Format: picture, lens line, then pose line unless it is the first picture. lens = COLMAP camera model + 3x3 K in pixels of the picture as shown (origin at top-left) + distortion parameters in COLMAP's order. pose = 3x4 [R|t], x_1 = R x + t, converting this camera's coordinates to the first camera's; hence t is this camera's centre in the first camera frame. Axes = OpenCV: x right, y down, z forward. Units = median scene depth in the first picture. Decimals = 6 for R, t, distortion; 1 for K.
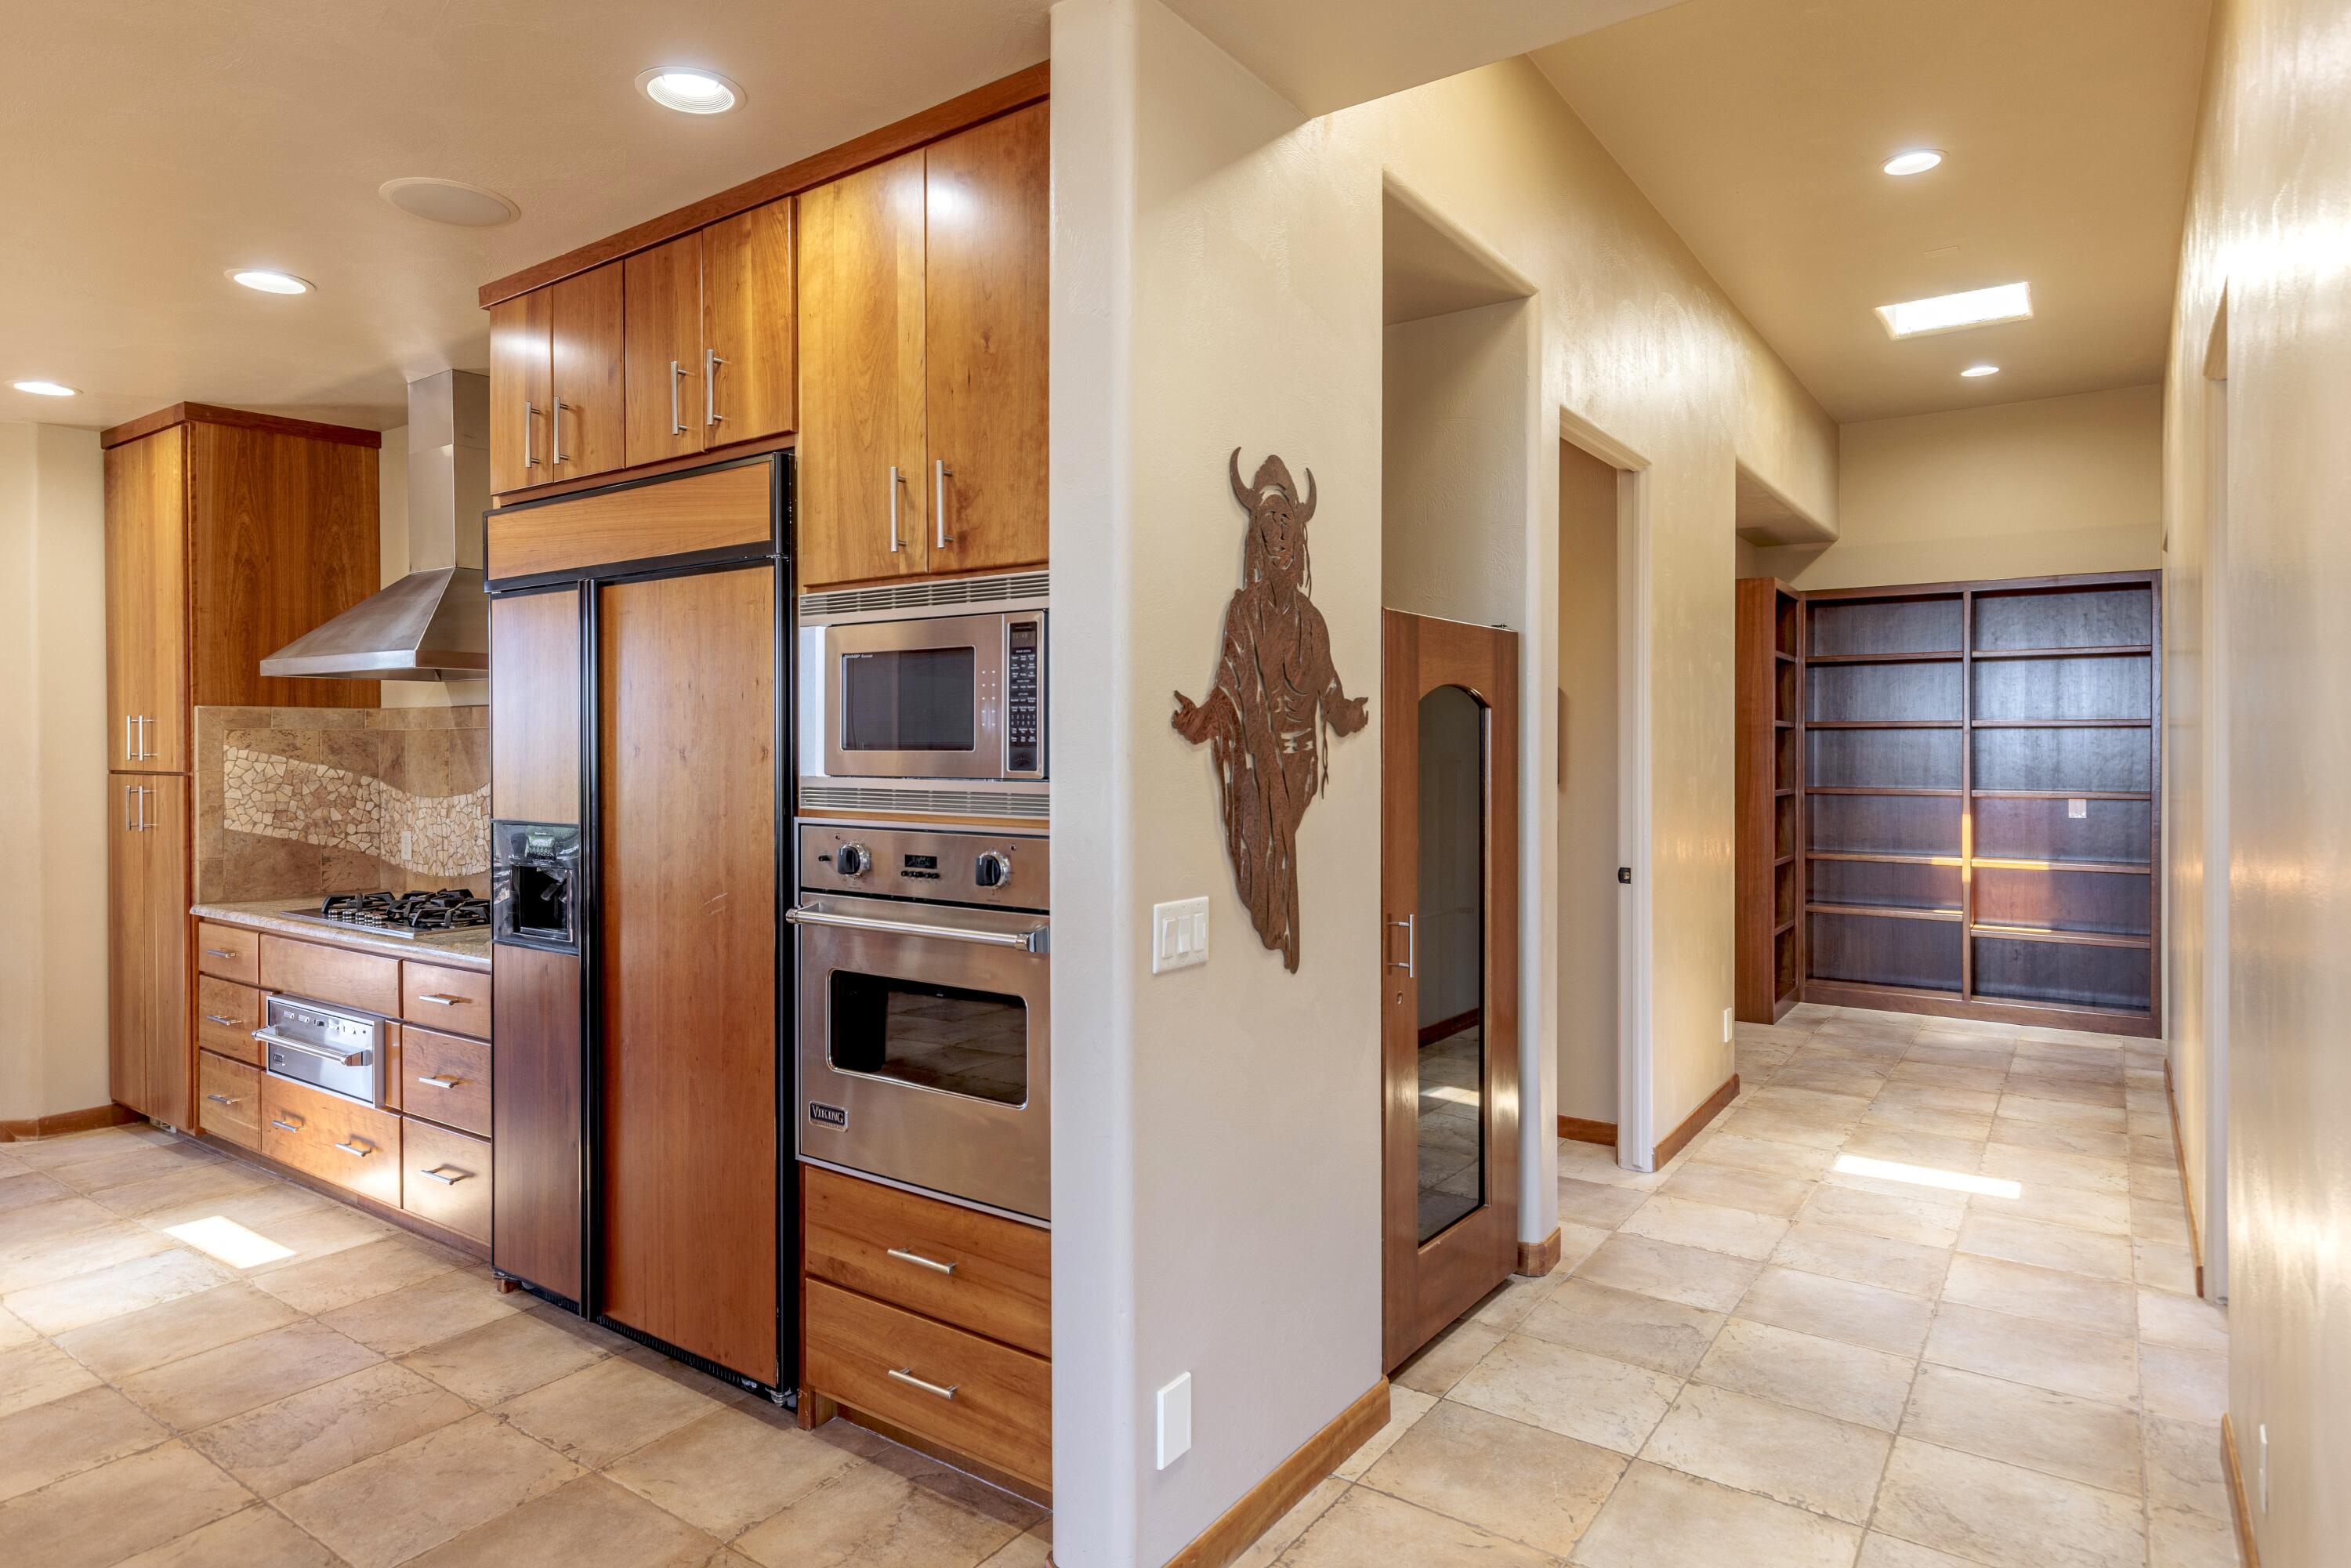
lens RADIAL K [[1345.3, 0, 1174.8], [0, 1345.3, 748.4], [0, 0, 1]] dist [0.029890, -0.000290]
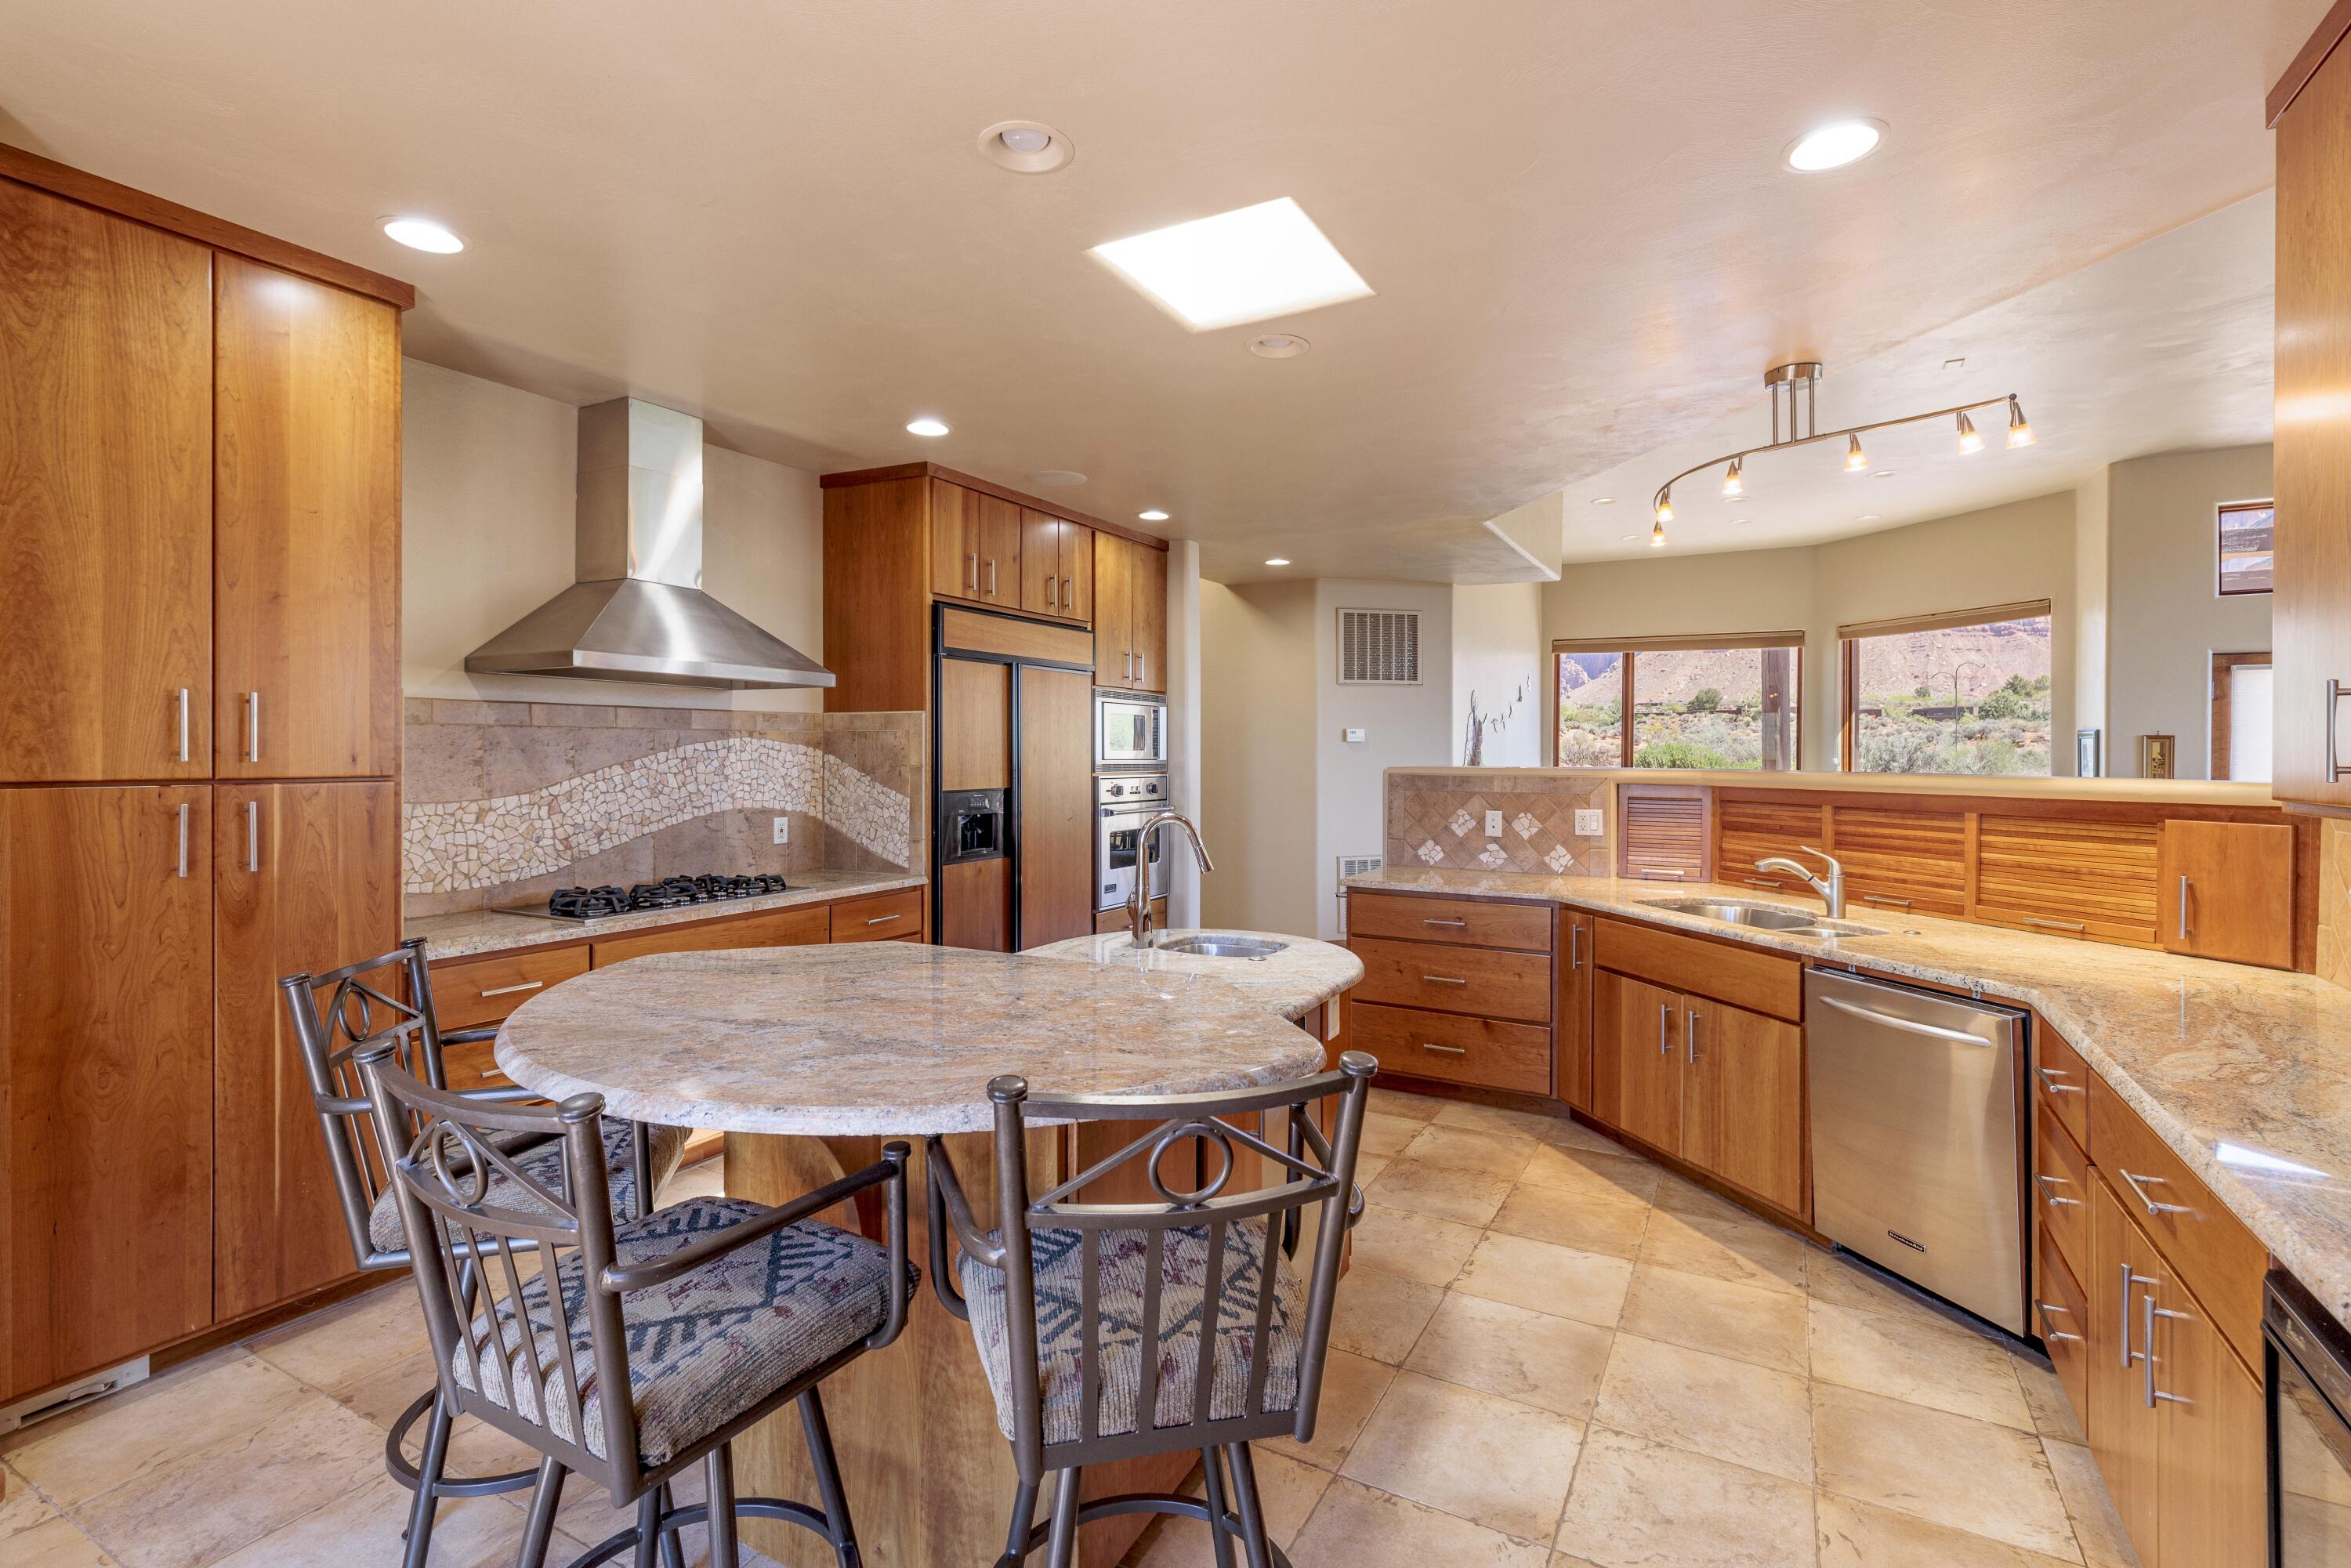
lens RADIAL K [[1052.4, 0, 1182.5], [0, 1052.4, 765.3], [0, 0, 1]] dist [0.001196, 0.000369]
pose [[-0.098612, -0.009998, 0.995076, -1.333396], [0.001856, 0.999946, 0.010231, 0.006244], [-0.995124, 0.002856, -0.098588, 0.623064]]
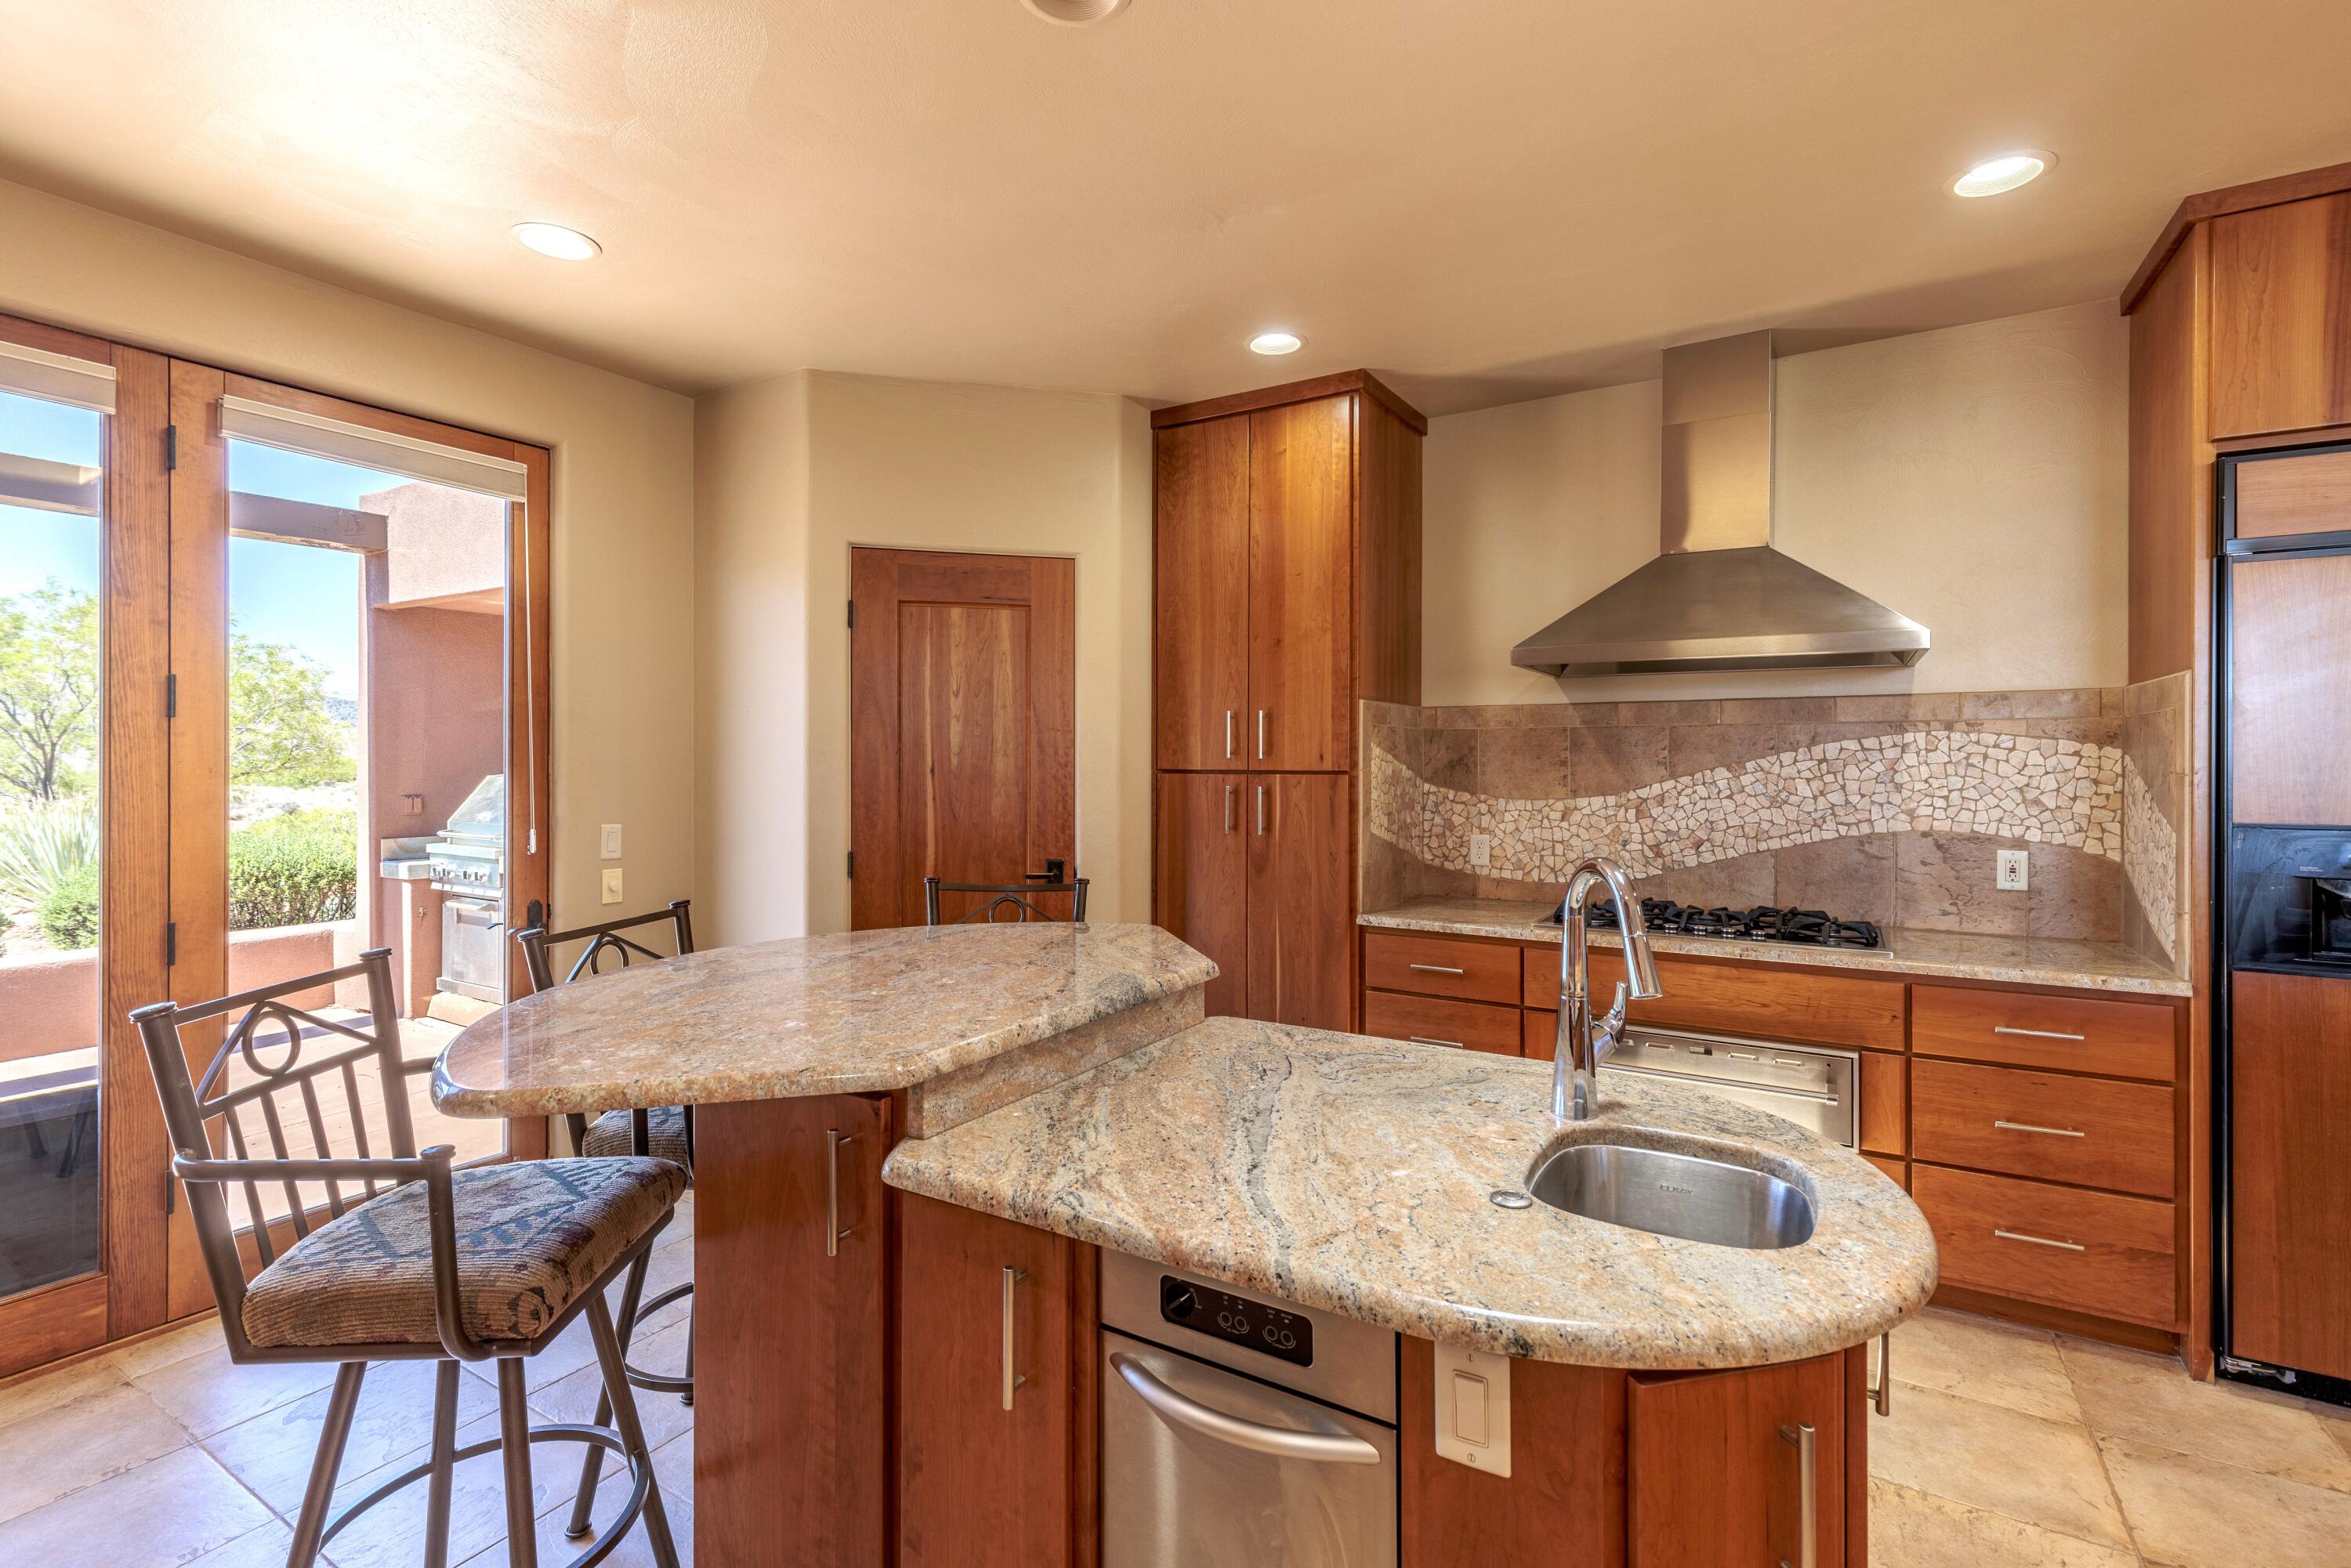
lens RADIAL K [[1052.4, 0, 1182.5], [0, 1052.4, 765.3], [0, 0, 1]] dist [0.001196, 0.000369]
pose [[0.997958, 0.003653, 0.063773, -0.882307], [-0.003659, 0.999993, -0.000018, 0.013598], [-0.063773, -0.000216, 0.997964, 0.292312]]
